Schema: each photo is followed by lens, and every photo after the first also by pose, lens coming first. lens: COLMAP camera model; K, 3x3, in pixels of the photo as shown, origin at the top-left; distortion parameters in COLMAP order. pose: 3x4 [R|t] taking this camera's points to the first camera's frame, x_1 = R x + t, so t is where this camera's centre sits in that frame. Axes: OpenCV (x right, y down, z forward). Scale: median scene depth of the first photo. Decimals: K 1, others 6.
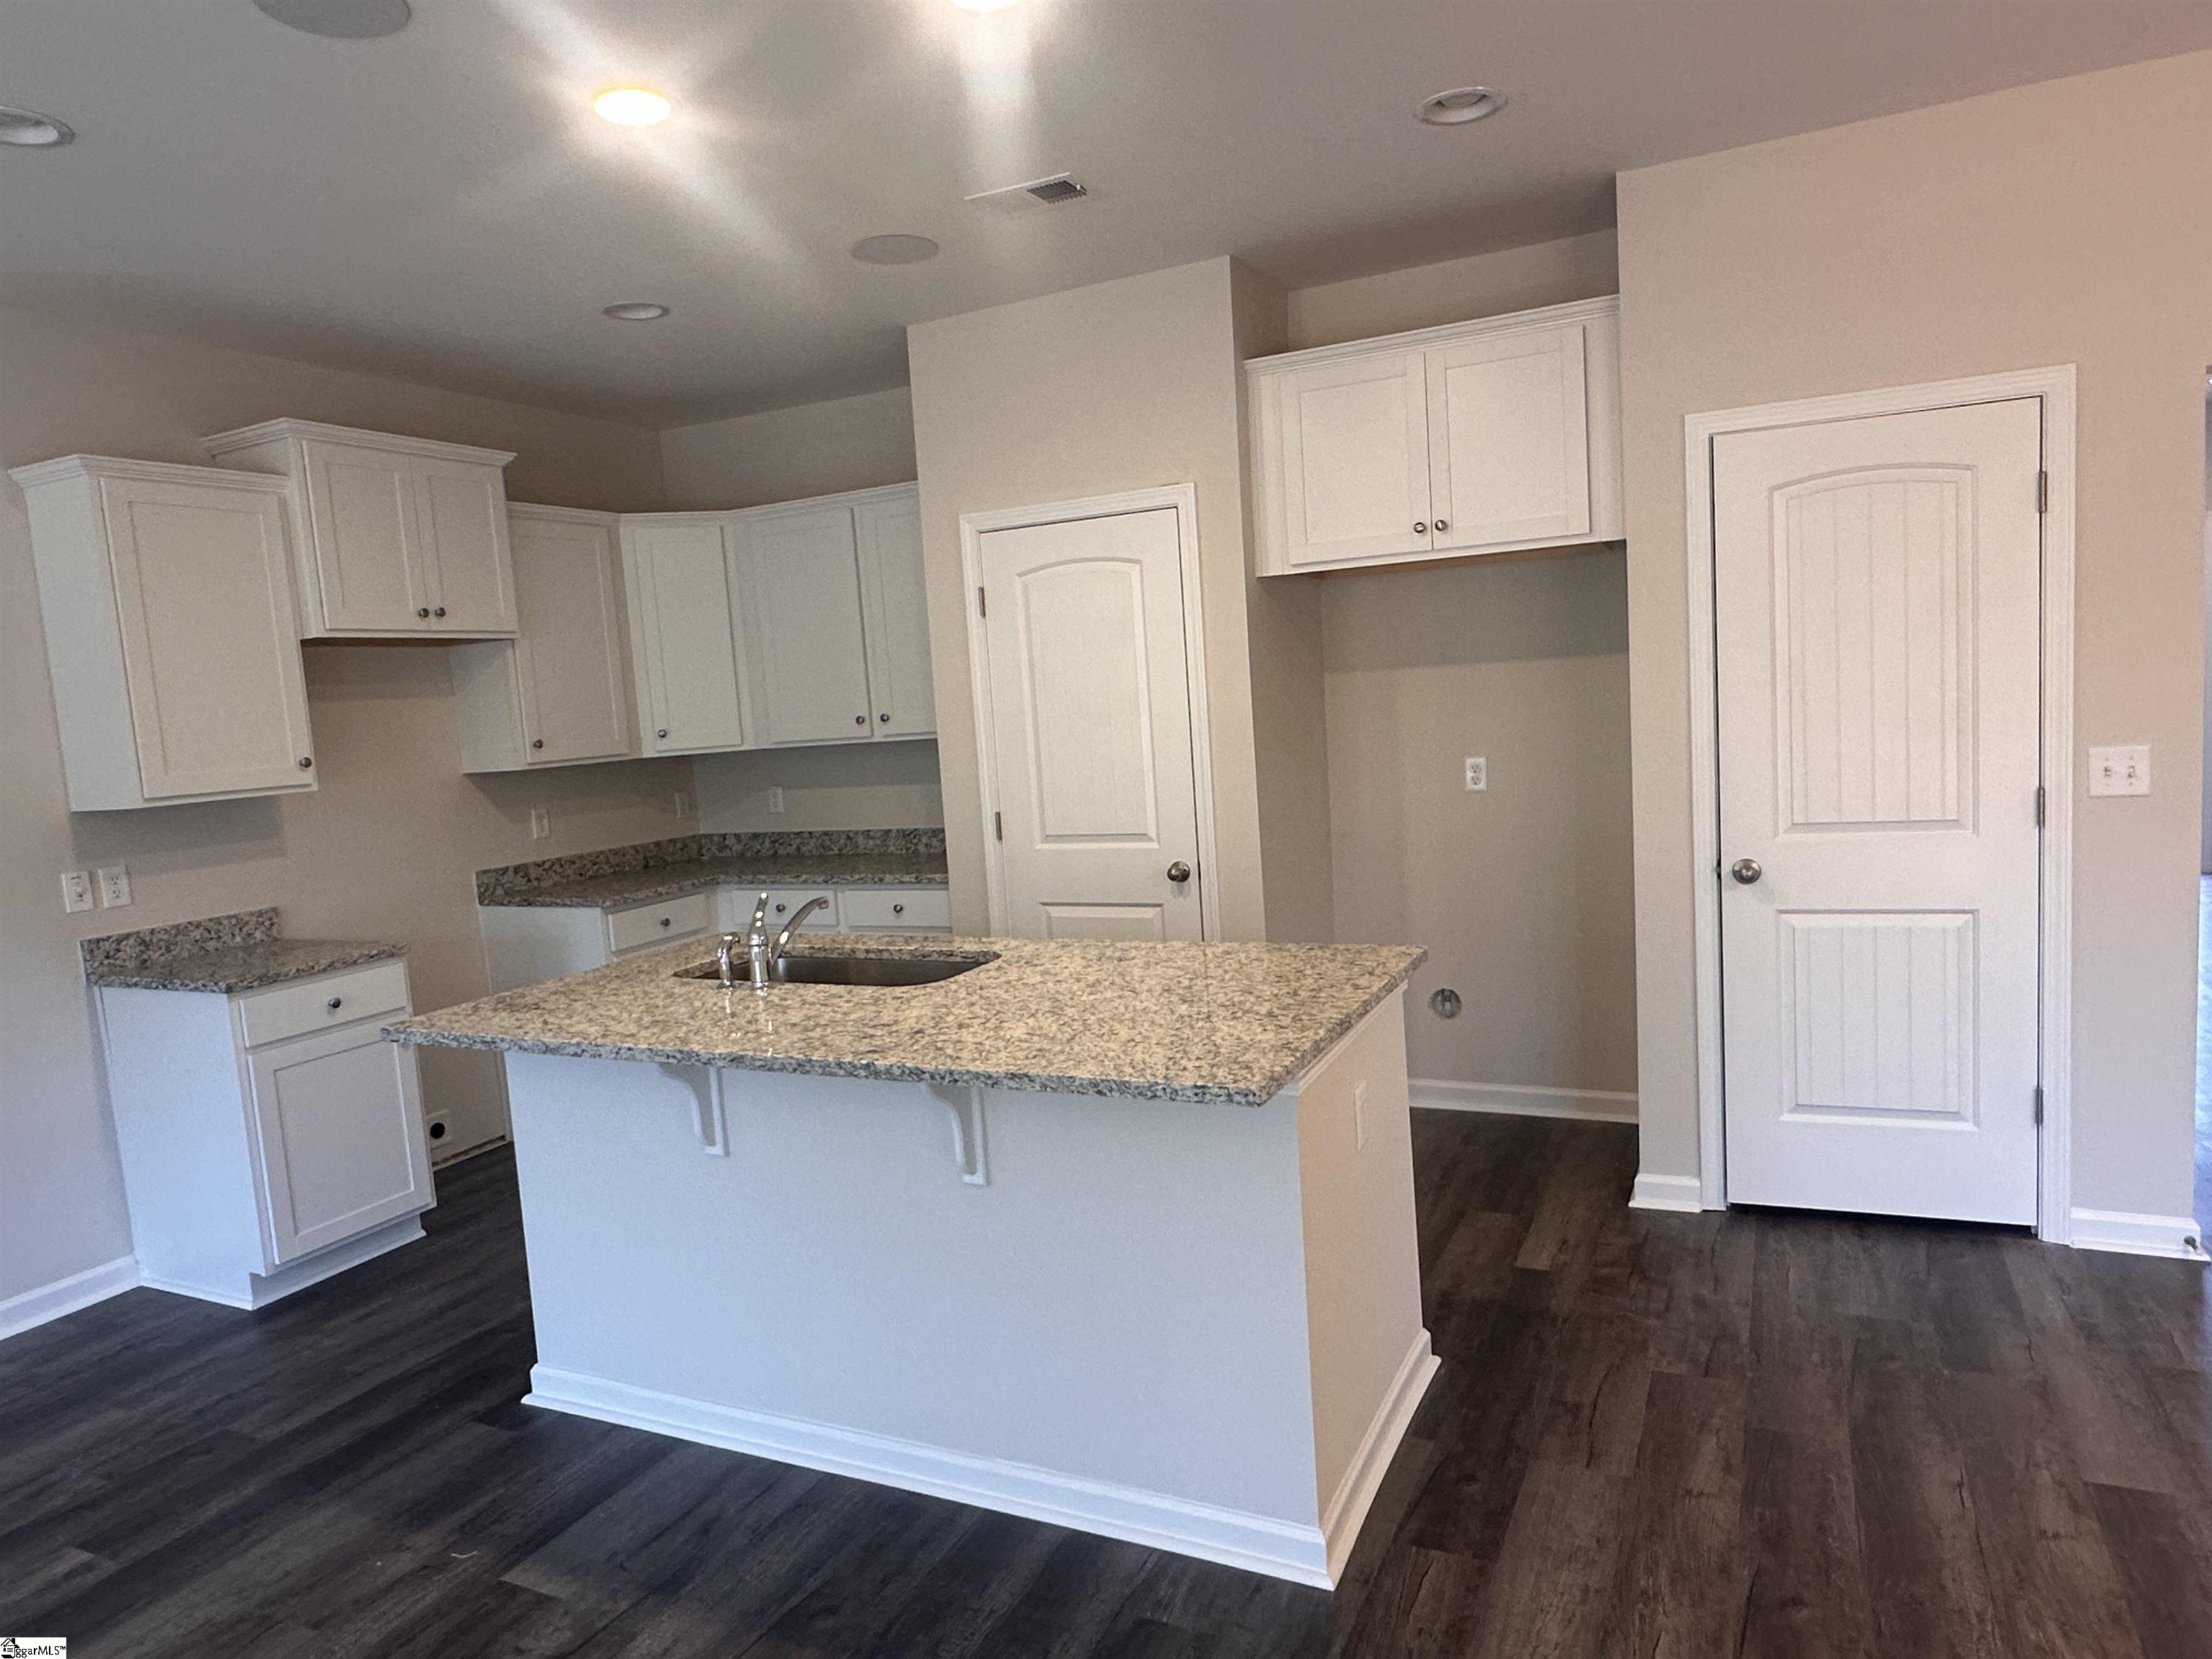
lens RADIAL K [[1386.3, 0, 1098.8], [0, 1386.3, 828.3], [0, 0, 1]] dist [-0.000506, -0.003957]
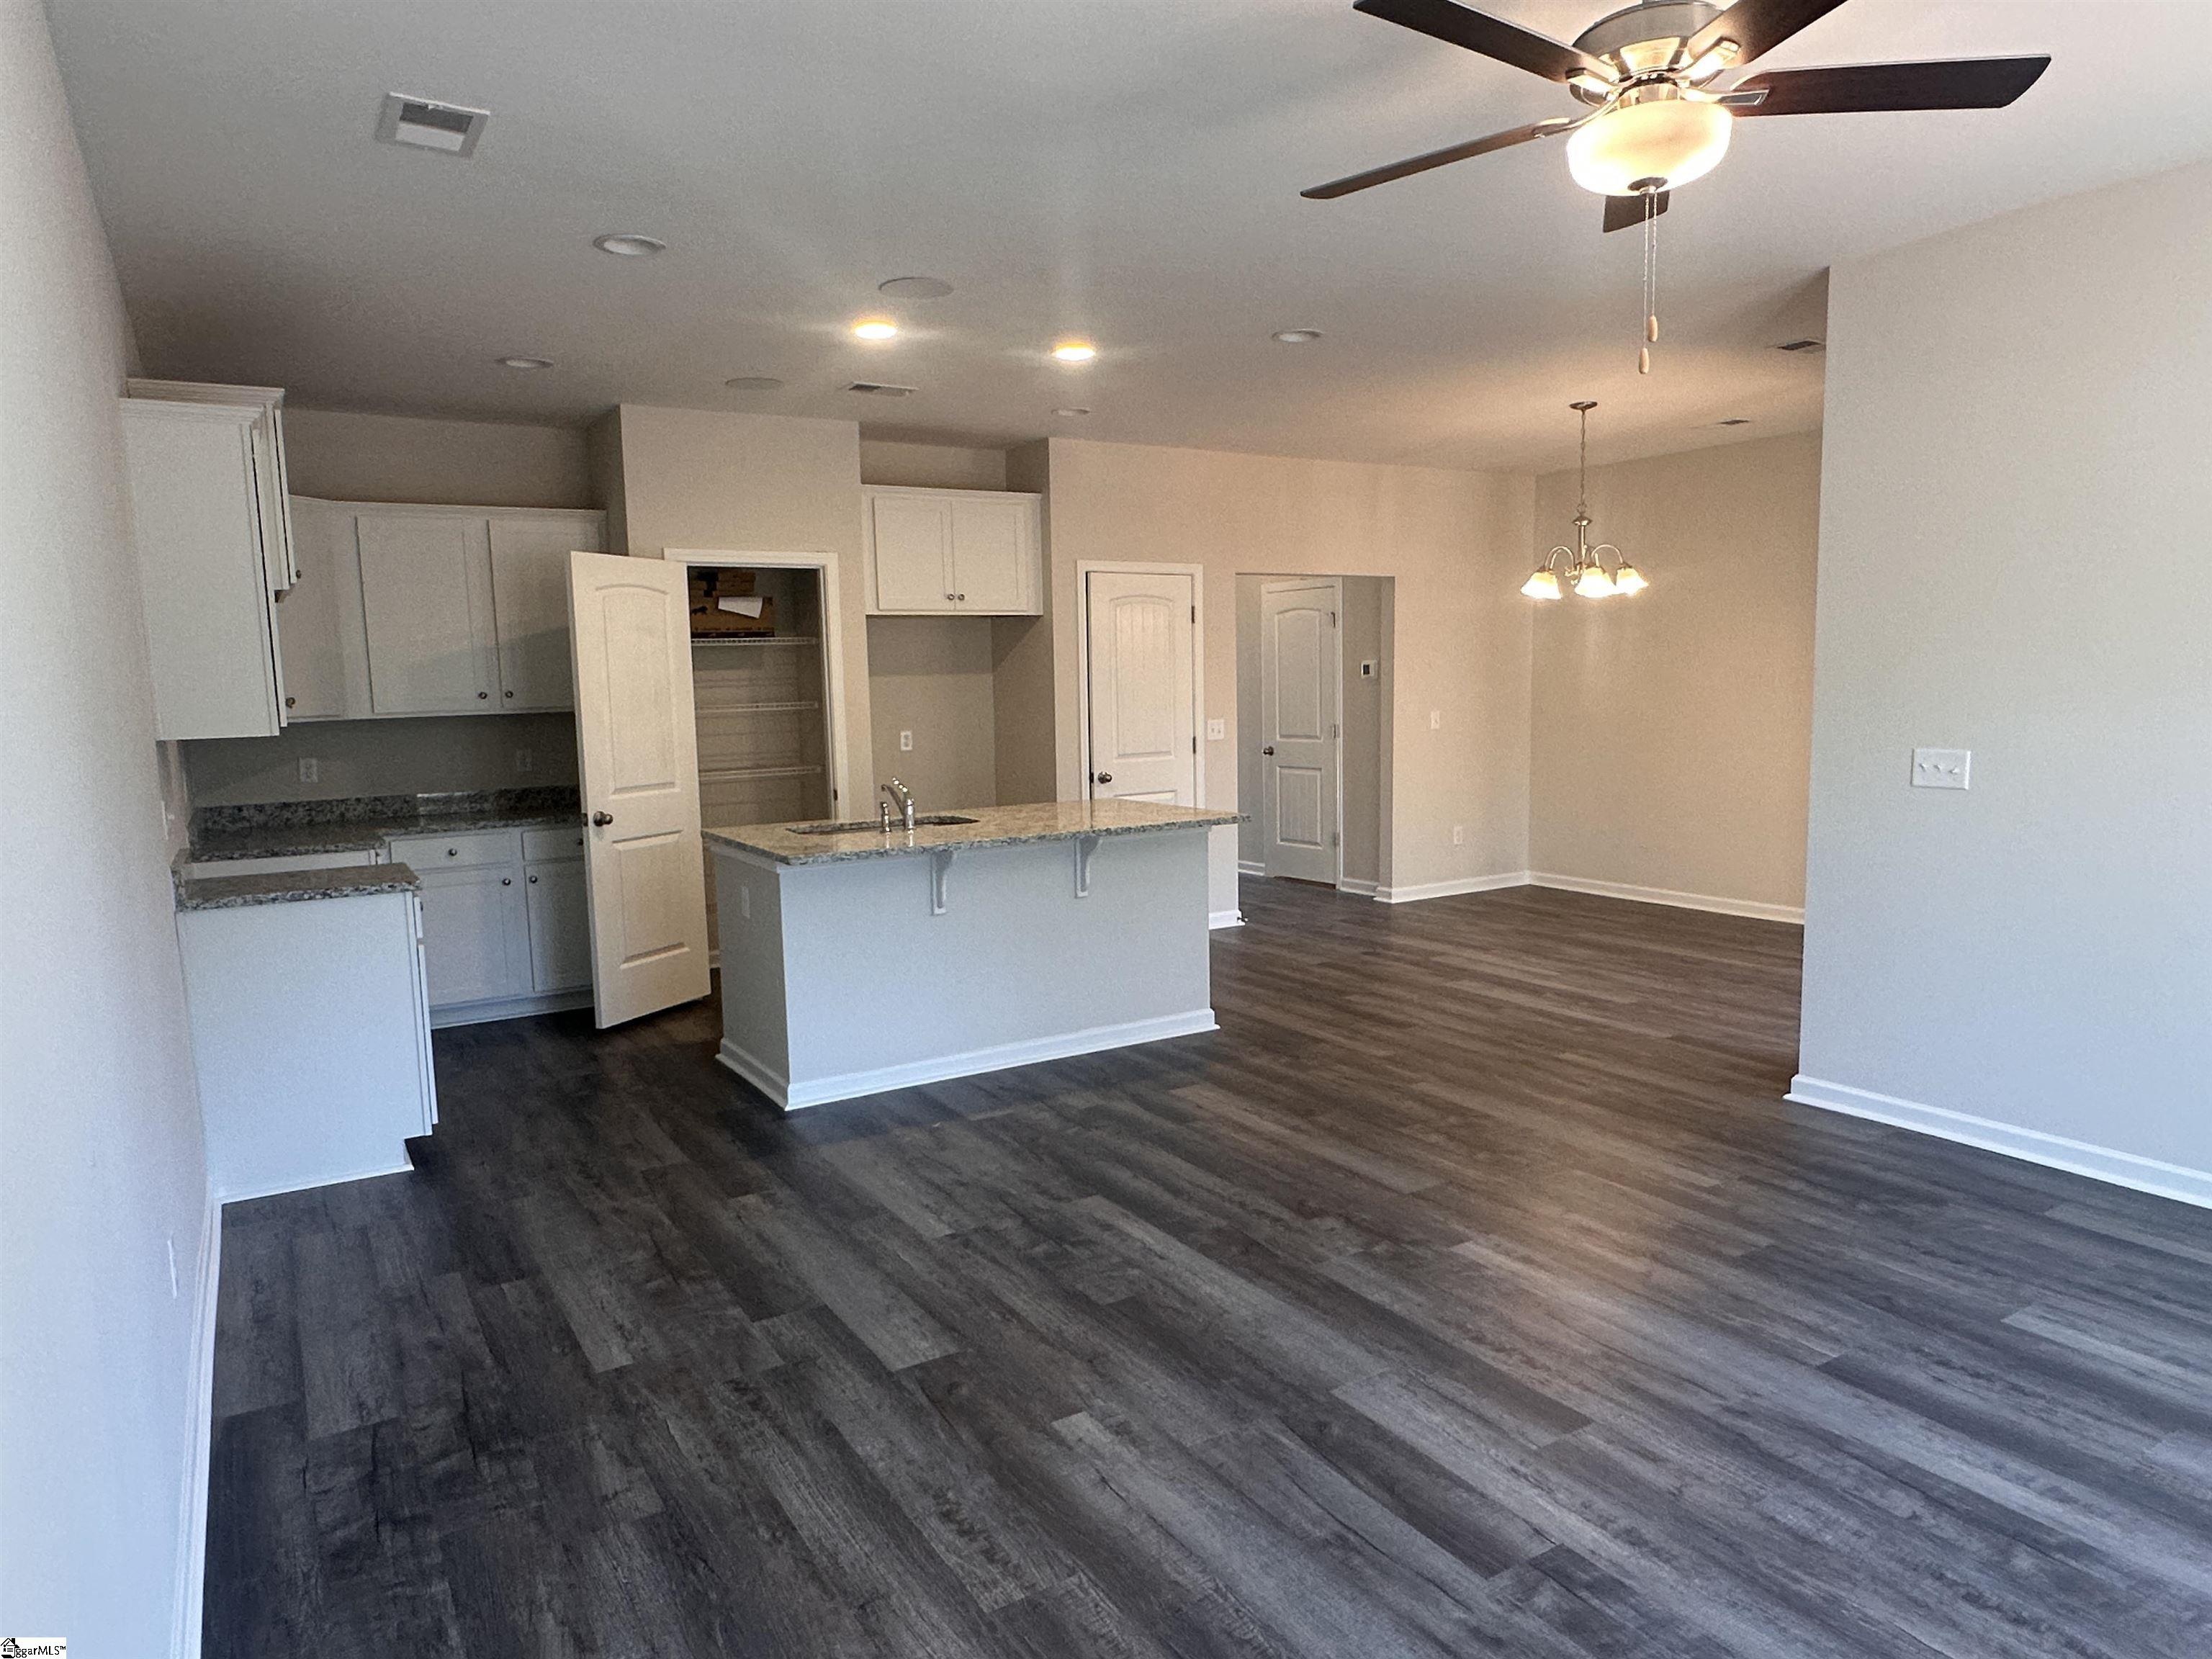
lens RADIAL K [[1386.3, 0, 1101.3], [0, 1386.3, 839.1], [0, 0, 1]] dist [-0.000506, -0.003957]
pose [[0.533612, -0.044262, 0.844570, -1.169754], [0.068510, 0.997610, 0.008997, 0.092929], [-0.842950, 0.053061, 0.535369, -0.113663]]
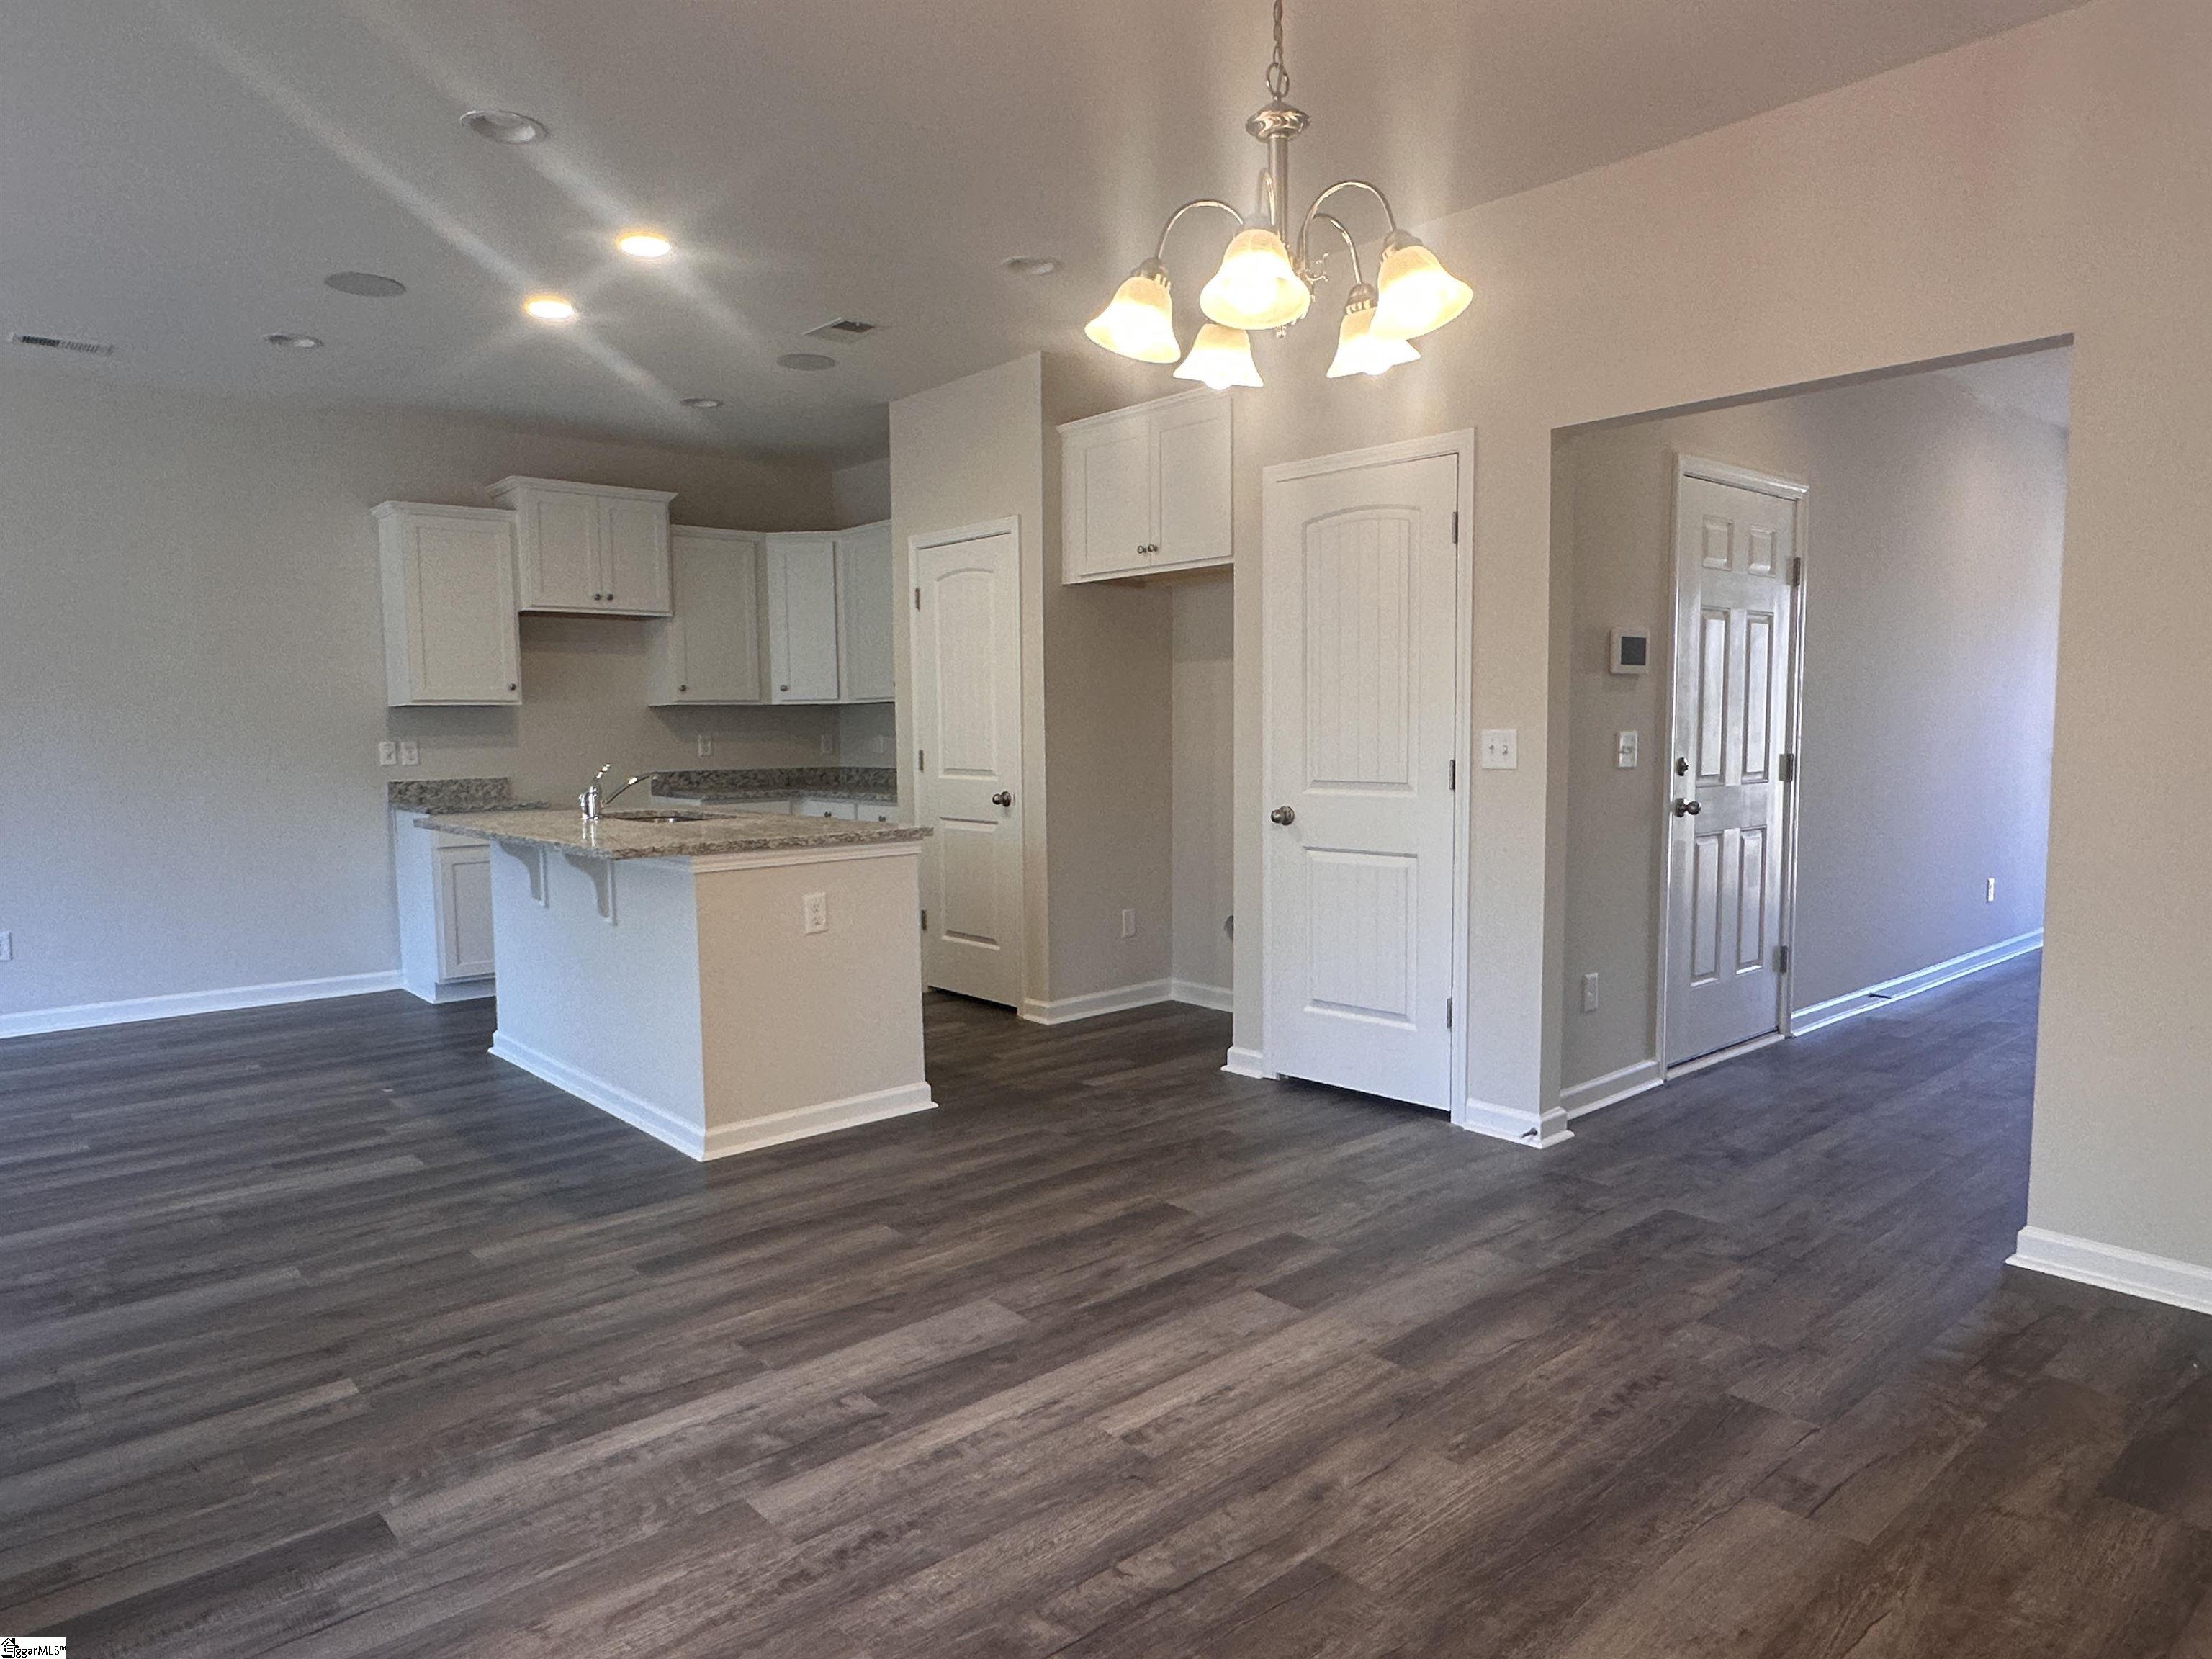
lens RADIAL K [[1386.3, 0, 1102.9], [0, 1386.3, 832.6], [0, 0, 1]] dist [-0.000506, -0.003957]
pose [[0.920945, 0.087713, -0.379693, 0.707445], [-0.088669, 0.995948, 0.015007, 0.037544], [0.379470, 0.019846, 0.924991, -0.240162]]
